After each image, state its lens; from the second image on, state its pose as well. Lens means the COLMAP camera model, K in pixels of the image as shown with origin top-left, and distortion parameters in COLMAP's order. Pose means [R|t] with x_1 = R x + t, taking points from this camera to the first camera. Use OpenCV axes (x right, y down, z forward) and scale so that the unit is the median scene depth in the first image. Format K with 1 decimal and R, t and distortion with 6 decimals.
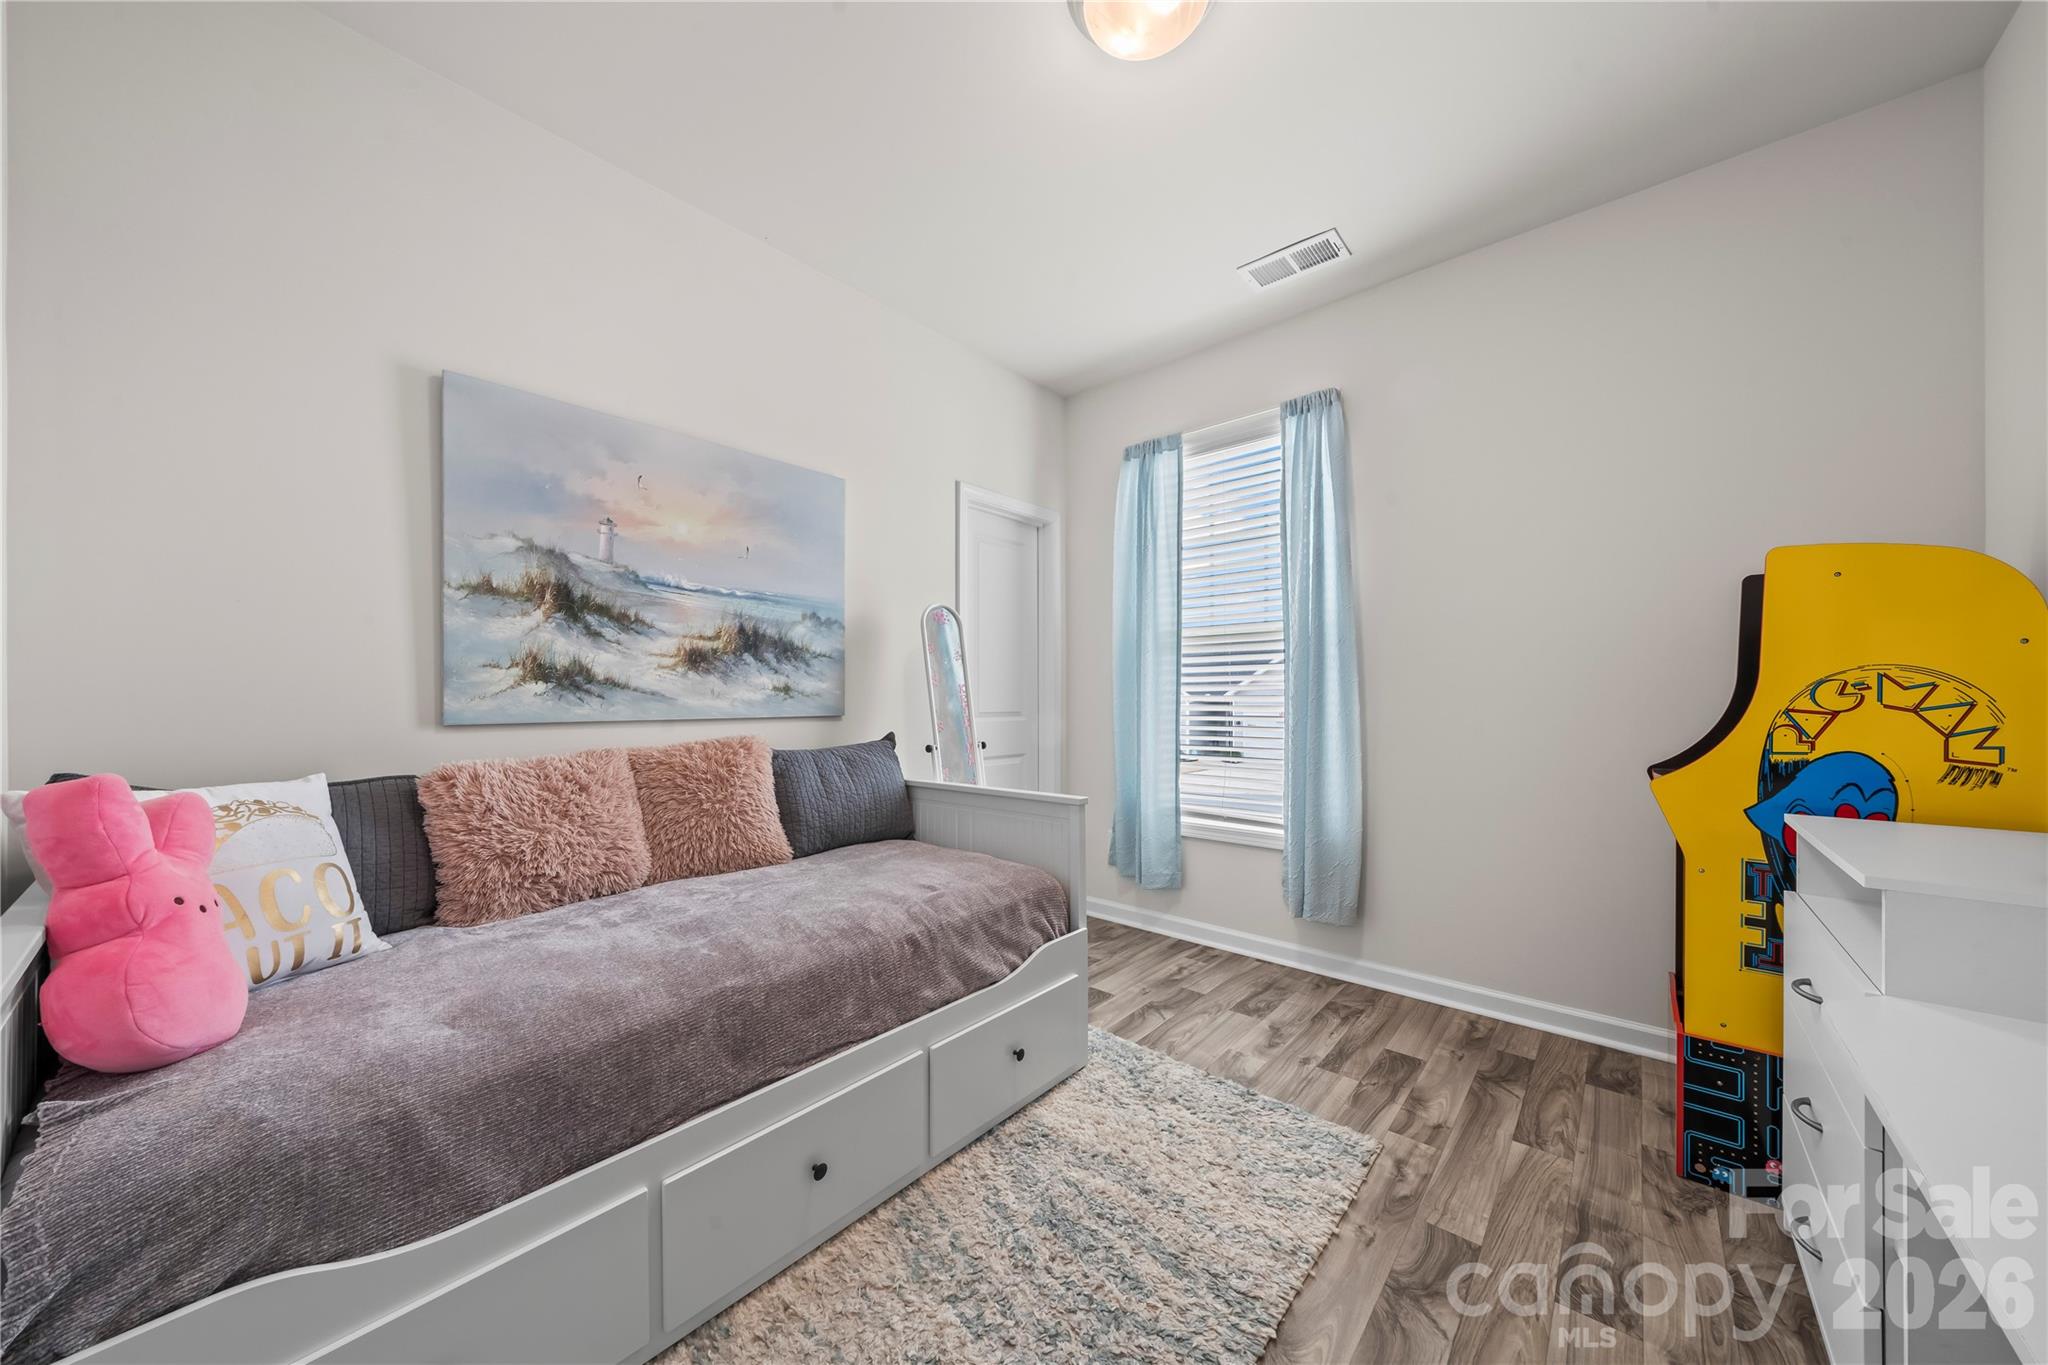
lens RADIAL K [[700.6, 0, 1022.8], [0, 700.6, 693.1], [0, 0, 1]] dist [-0.000001, 0.000031]
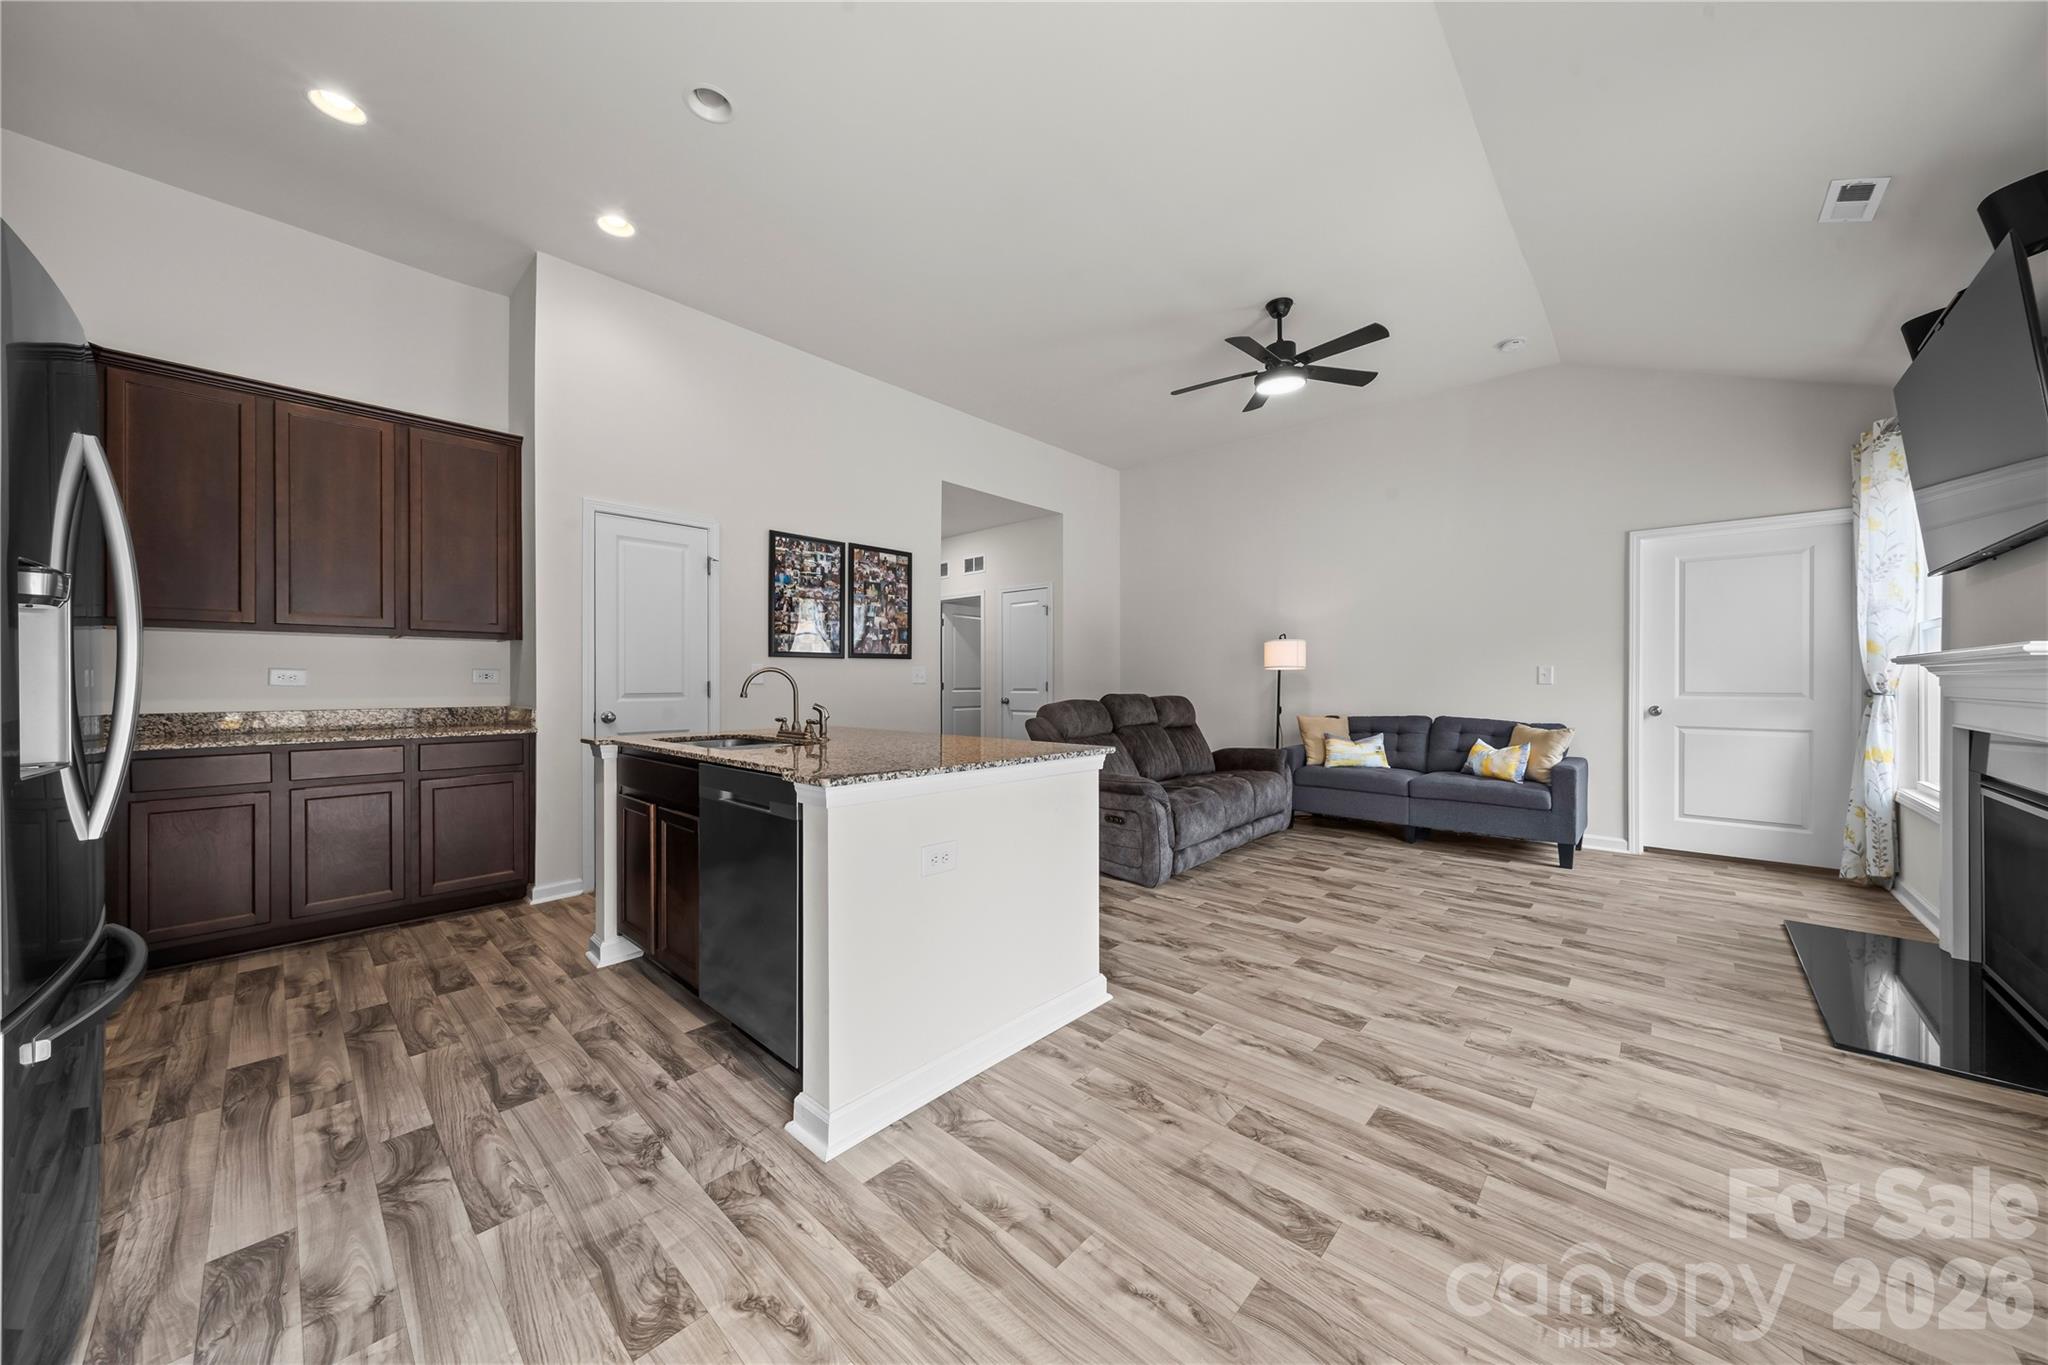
lens RADIAL K [[700.6, 0, 1023.3], [0, 700.6, 680.5], [0, 0, 1]] dist [-0.000001, 0.000031]
pose [[0.034490, -0.005138, 0.999392, -0.076419], [-0.003346, 0.999981, 0.005256, -0.001836], [-0.999399, -0.003526, 0.034472, 0.345788]]
